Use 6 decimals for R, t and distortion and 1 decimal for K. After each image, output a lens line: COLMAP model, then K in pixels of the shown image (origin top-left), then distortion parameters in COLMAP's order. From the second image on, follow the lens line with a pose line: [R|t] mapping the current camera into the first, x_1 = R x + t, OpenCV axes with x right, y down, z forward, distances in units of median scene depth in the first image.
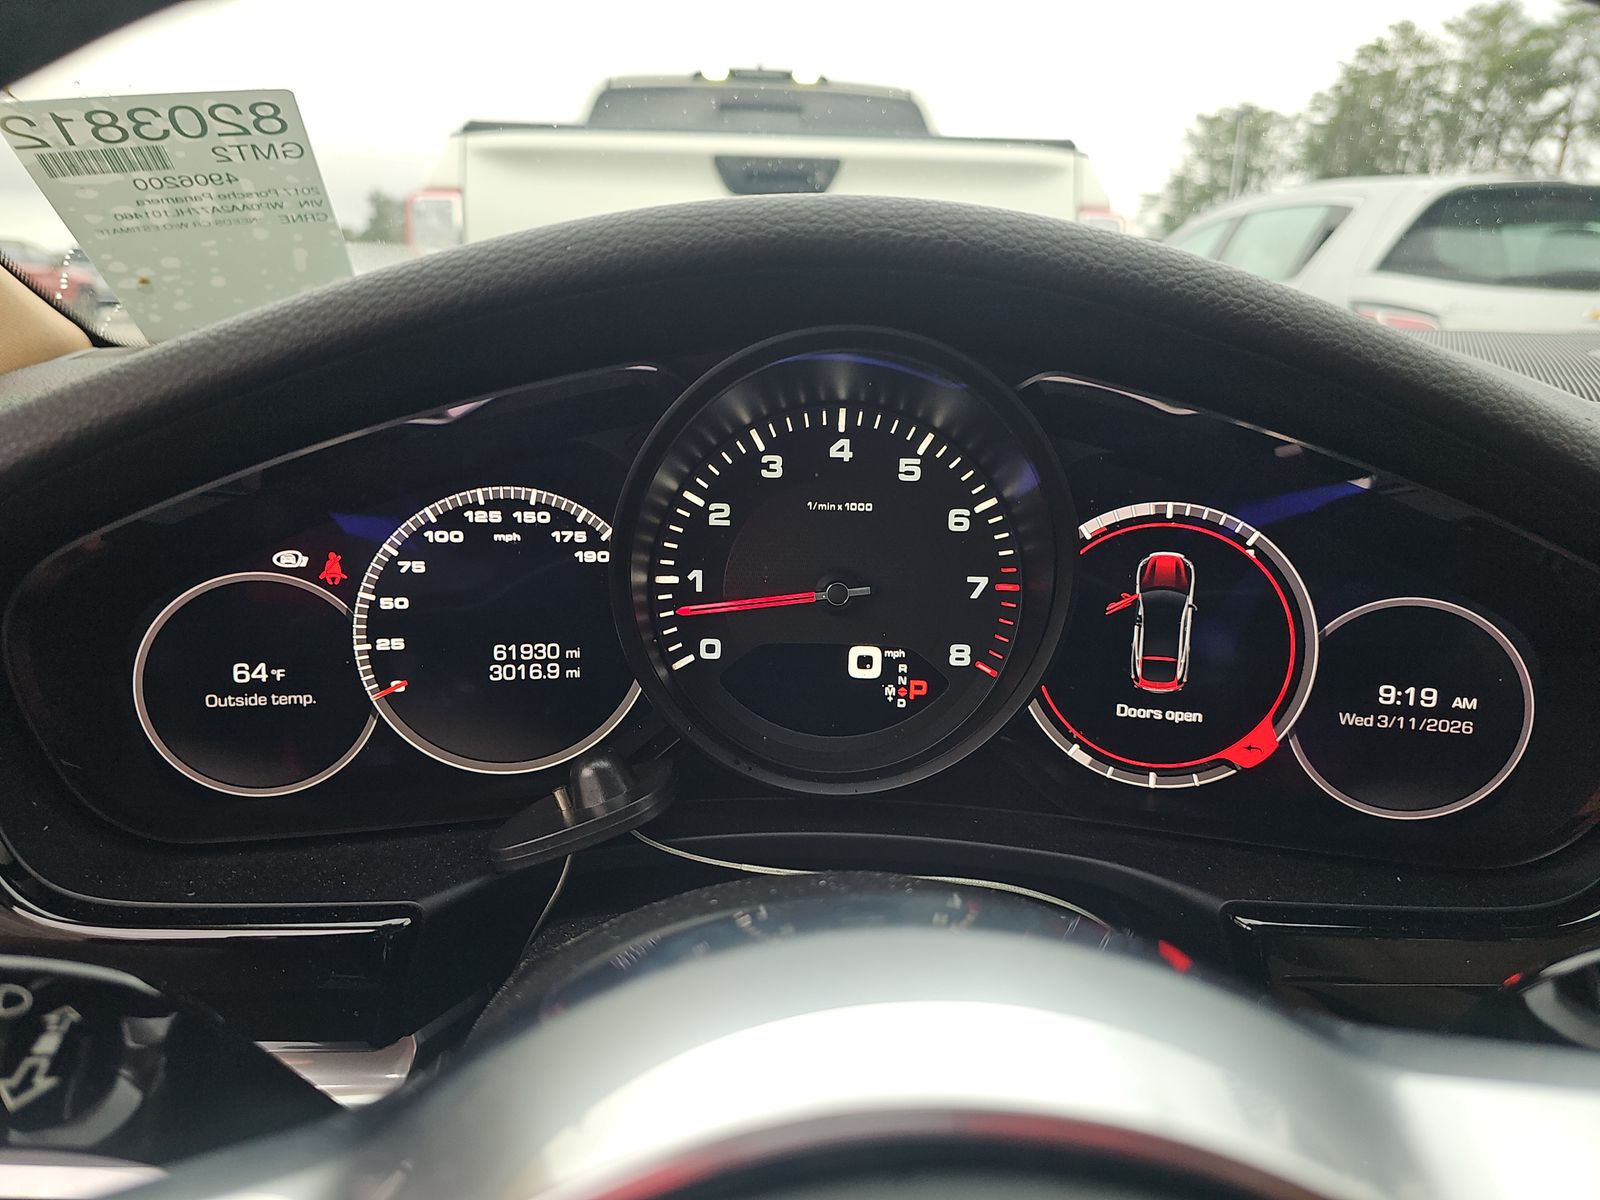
lens RADIAL K [[1073.6, 0, 802.4], [0, 1073.6, 570.1], [0, 0, 1]] dist [0.006051, 0.001094]
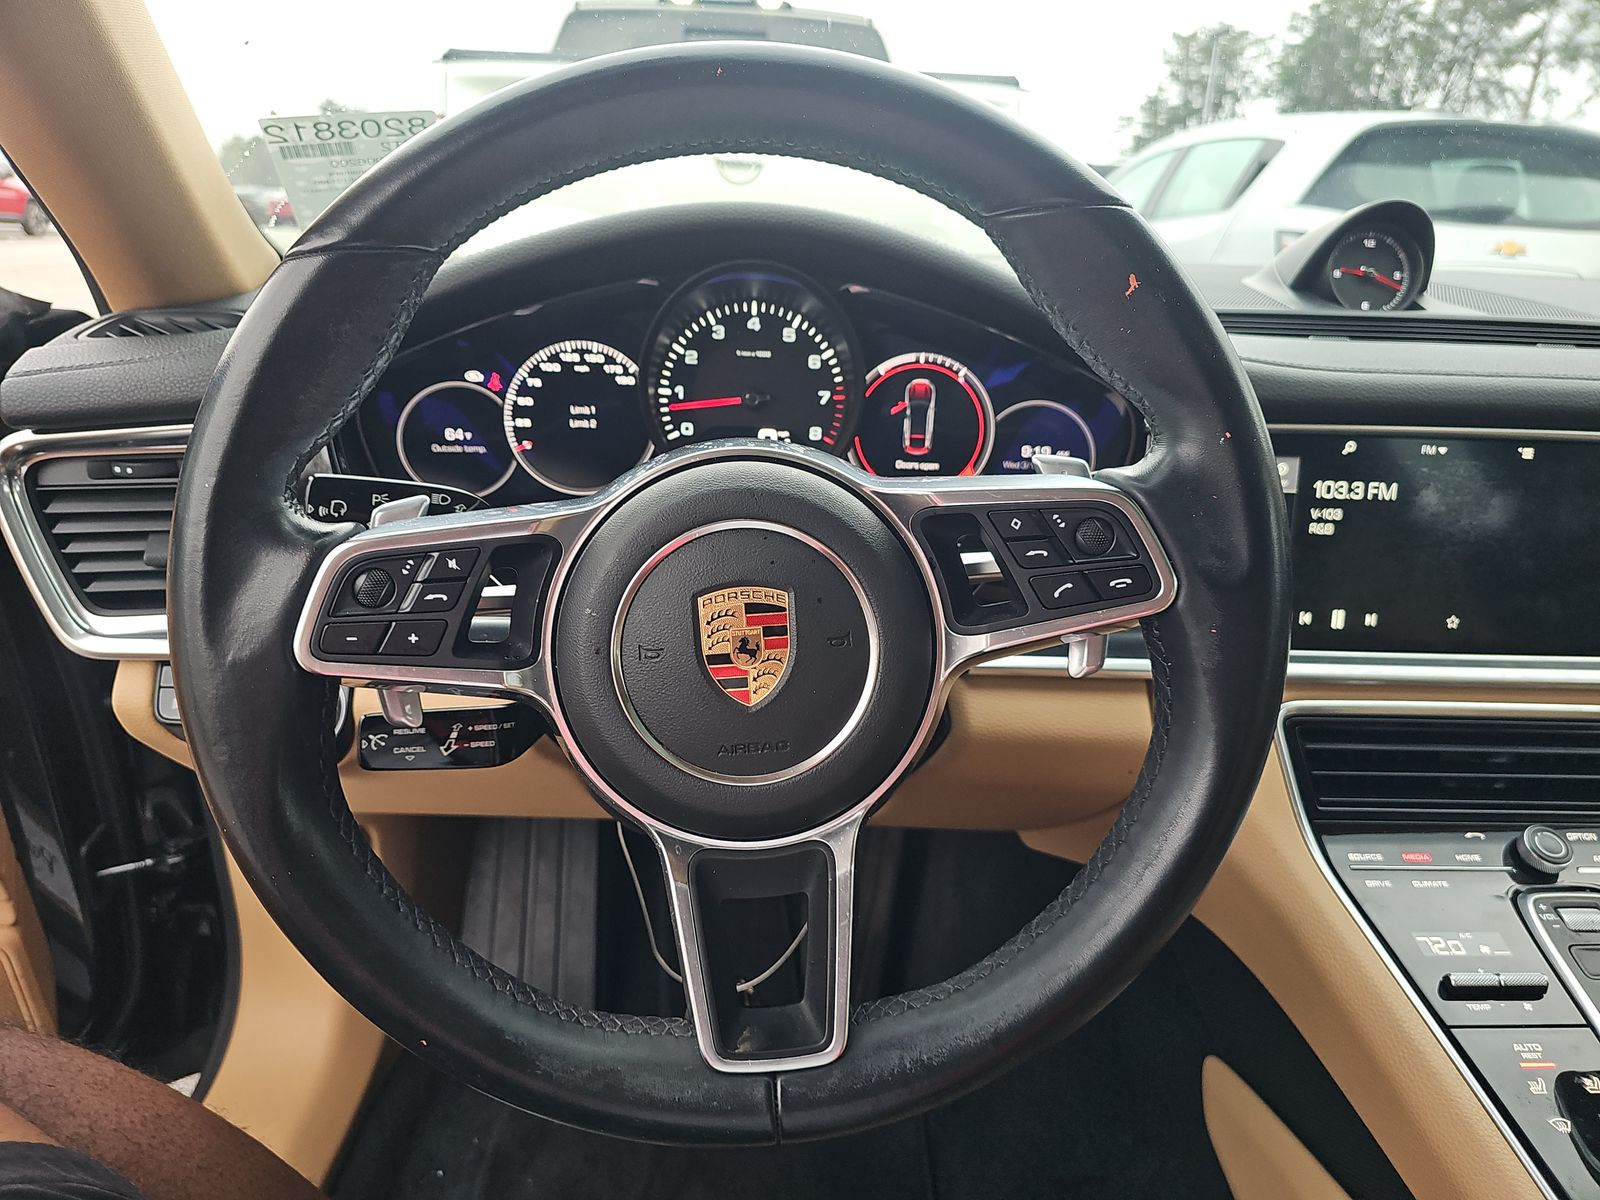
lens RADIAL K [[1088.2, 0, 802.9], [0, 1088.2, 590.8], [0, 0, 1]] dist [0.006406, 0.002239]
pose [[0.999511, 0.003425, 0.031091, 0.064111], [-0.005942, 0.996677, 0.081241, 0.206105], [-0.030709, -0.081386, 0.996209, -0.997386]]
